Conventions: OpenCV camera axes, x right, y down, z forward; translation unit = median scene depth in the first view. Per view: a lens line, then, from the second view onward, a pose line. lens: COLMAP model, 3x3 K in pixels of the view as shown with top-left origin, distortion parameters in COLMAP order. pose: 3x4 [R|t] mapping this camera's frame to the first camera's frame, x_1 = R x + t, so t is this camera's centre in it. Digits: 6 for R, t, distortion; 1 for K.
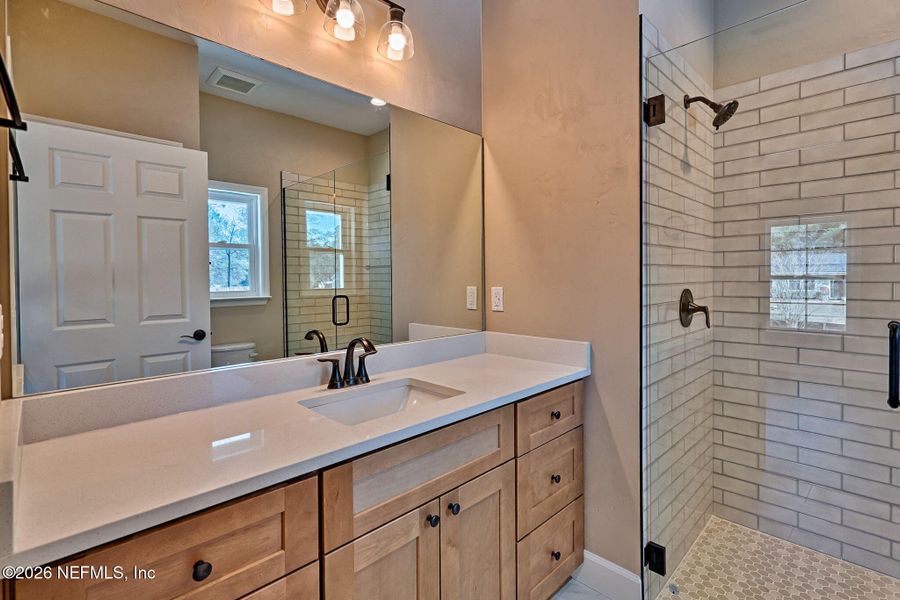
lens RADIAL K [[426.4, 0, 458.6], [0, 426.4, 283.4], [0, 0, 1]] dist [-0.000848, 0.000159]
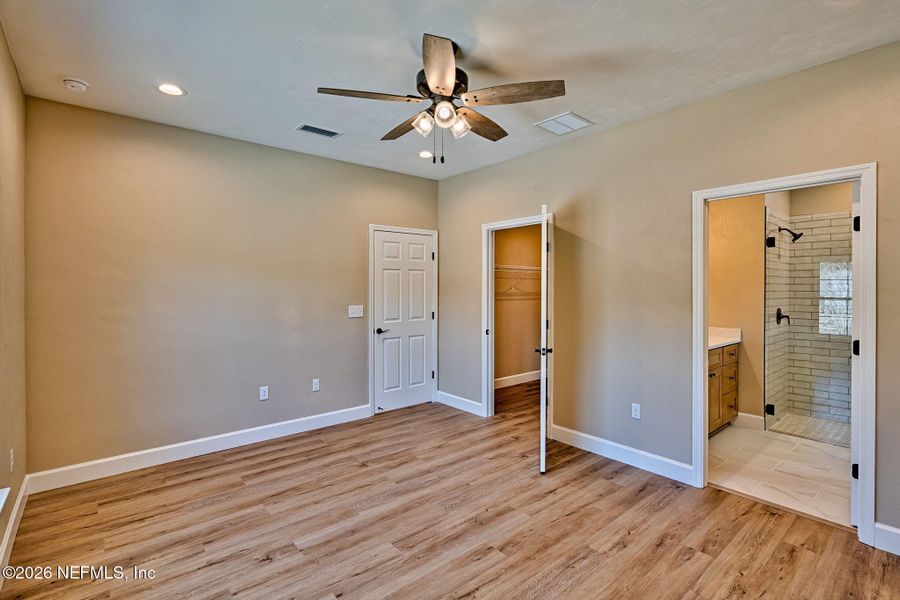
lens RADIAL K [[426.4, 0, 458.6], [0, 426.4, 283.4], [0, 0, 1]] dist [-0.000848, 0.000159]
pose [[0.997055, 0.015950, -0.075010, -1.067358], [-0.017108, 0.999744, -0.014817, -0.059349], [0.074755, 0.016057, 0.997073, -1.499389]]
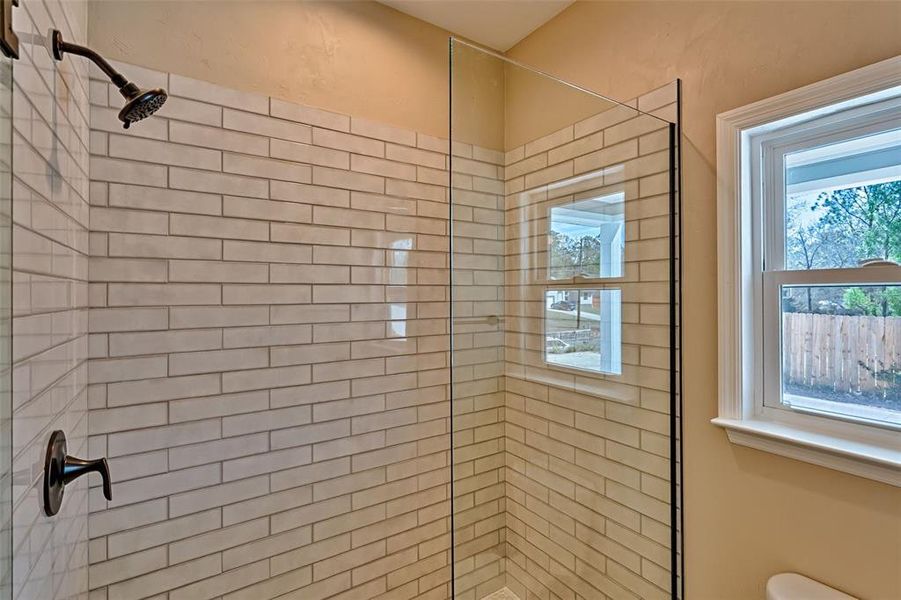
lens RADIAL K [[428.5, 0, 464.7], [0, 428.5, 292.5], [0, 0, 1]] dist [0.000234, 0.000014]
pose [[0.188959, 0.012066, 0.981911, 0.146512], [0.018889, 0.999695, -0.015919, -0.127302], [-0.981803, 0.021556, 0.188673, 0.456163]]
